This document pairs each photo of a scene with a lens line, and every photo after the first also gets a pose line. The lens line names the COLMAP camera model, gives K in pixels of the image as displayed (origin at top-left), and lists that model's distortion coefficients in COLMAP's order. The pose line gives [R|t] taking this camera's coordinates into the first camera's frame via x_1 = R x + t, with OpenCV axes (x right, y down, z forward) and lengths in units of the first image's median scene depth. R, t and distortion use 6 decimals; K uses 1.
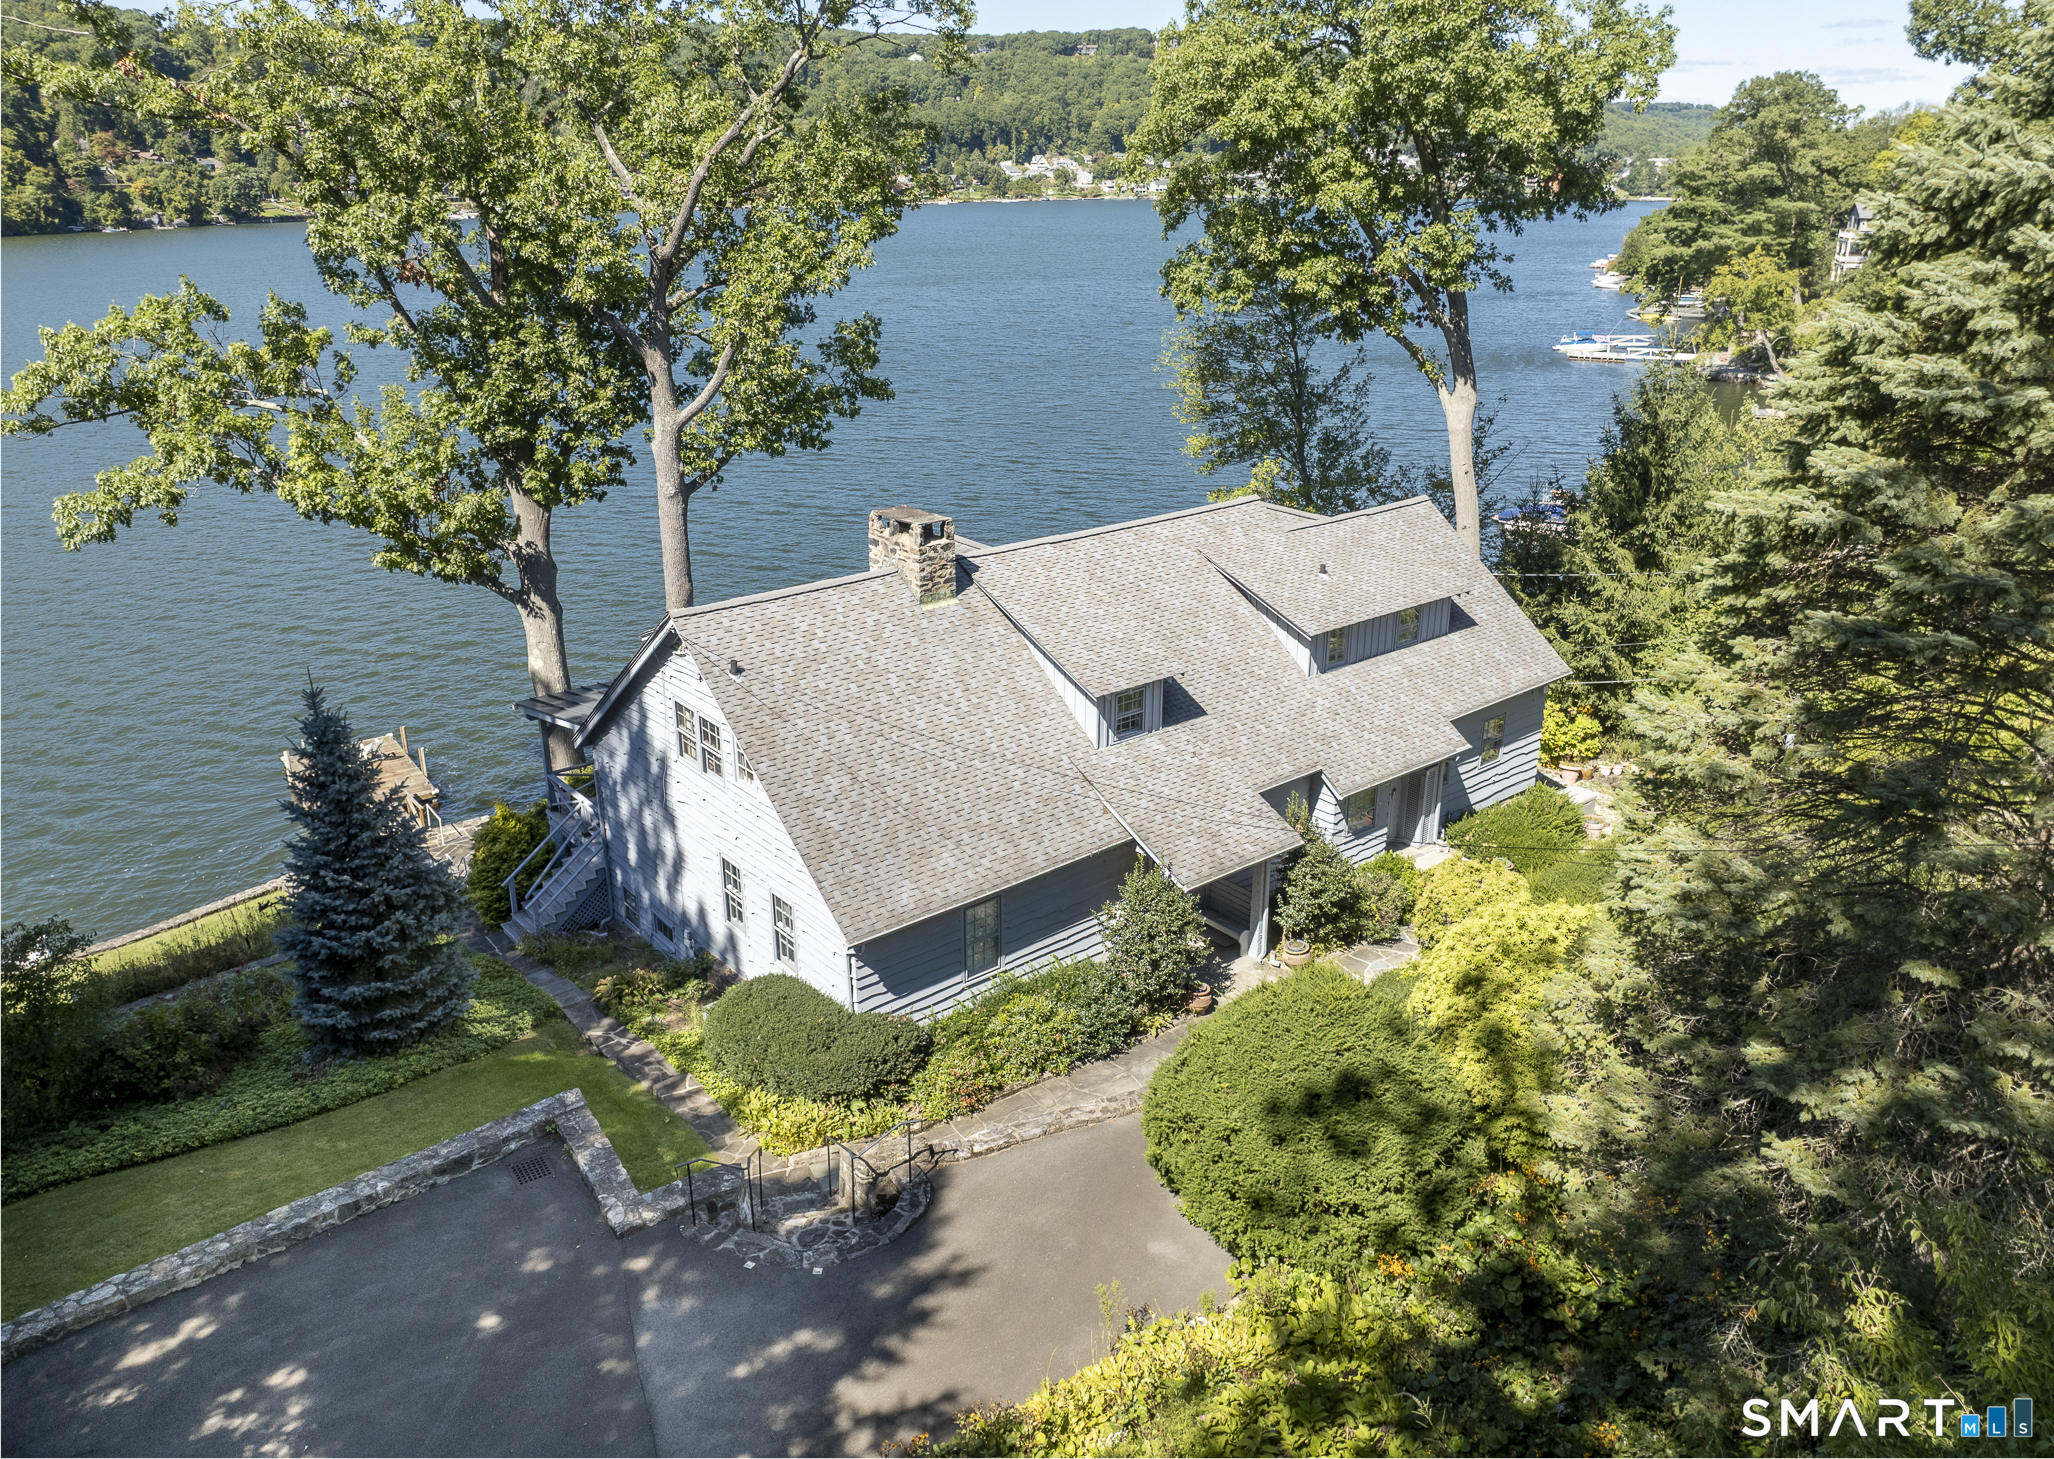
lens RADIAL K [[1446.1, 0, 1017.1], [0, 1446.1, 727.1], [0, 0, 1]] dist [-0.054516, 0.029918]
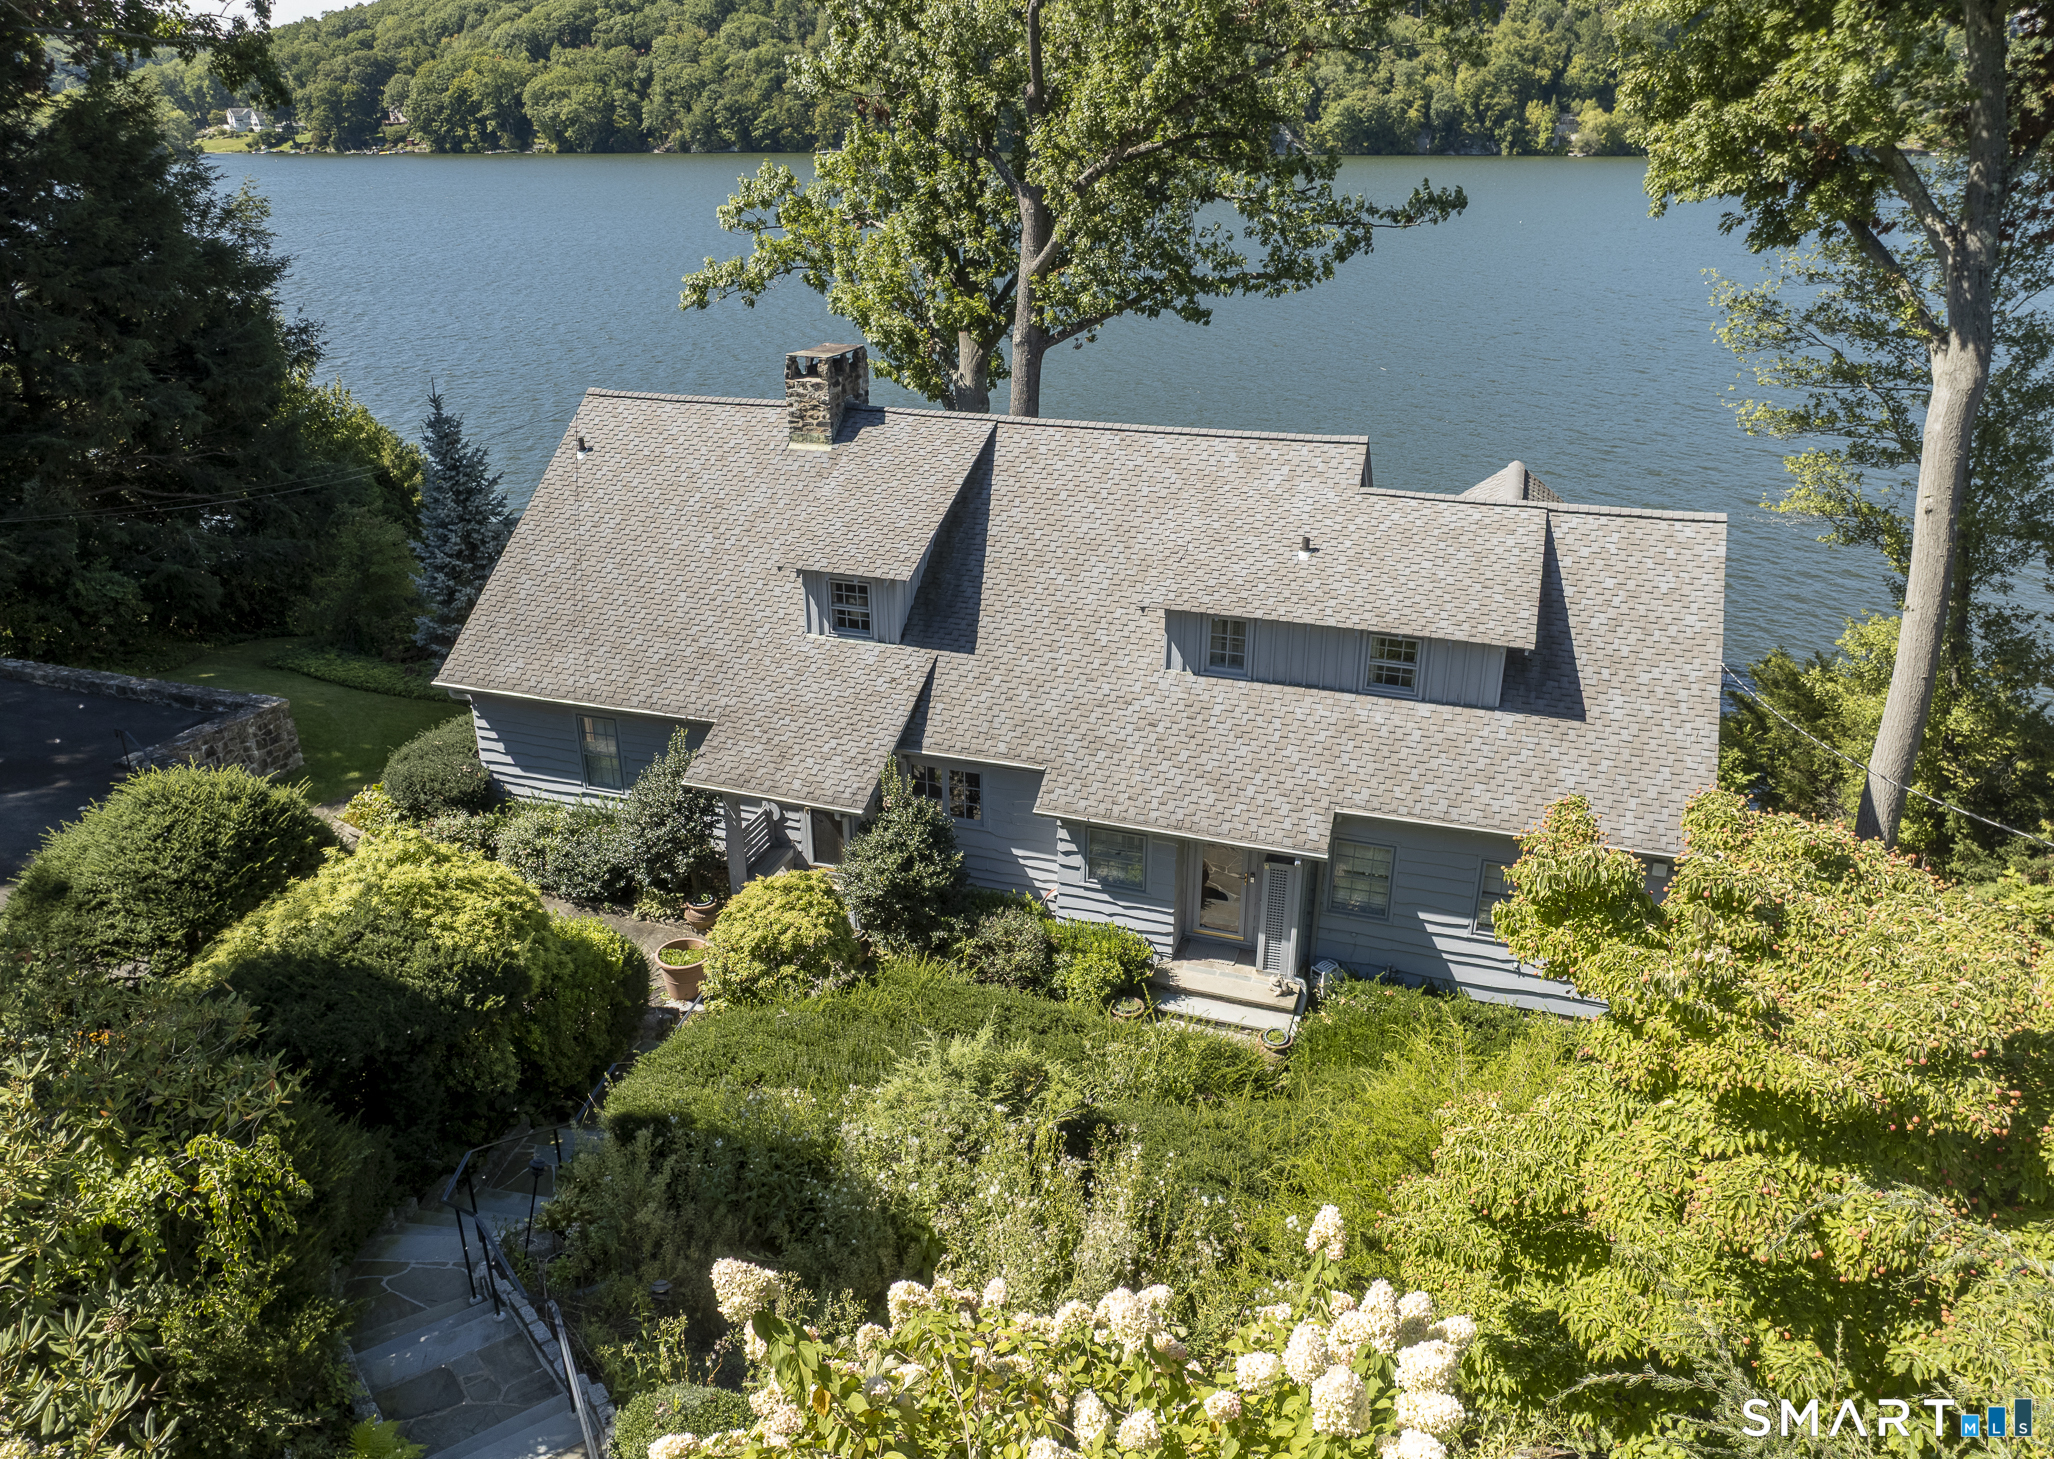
lens RADIAL K [[1446.1, 0, 1017.1], [0, 1446.1, 727.1], [0, 0, 1]] dist [-0.054516, 0.029918]
pose [[0.486477, 0.348207, -0.801306, 0.847559], [-0.272827, 0.931829, 0.239292, -0.179018], [0.830003, 0.102208, 0.548314, 0.620909]]
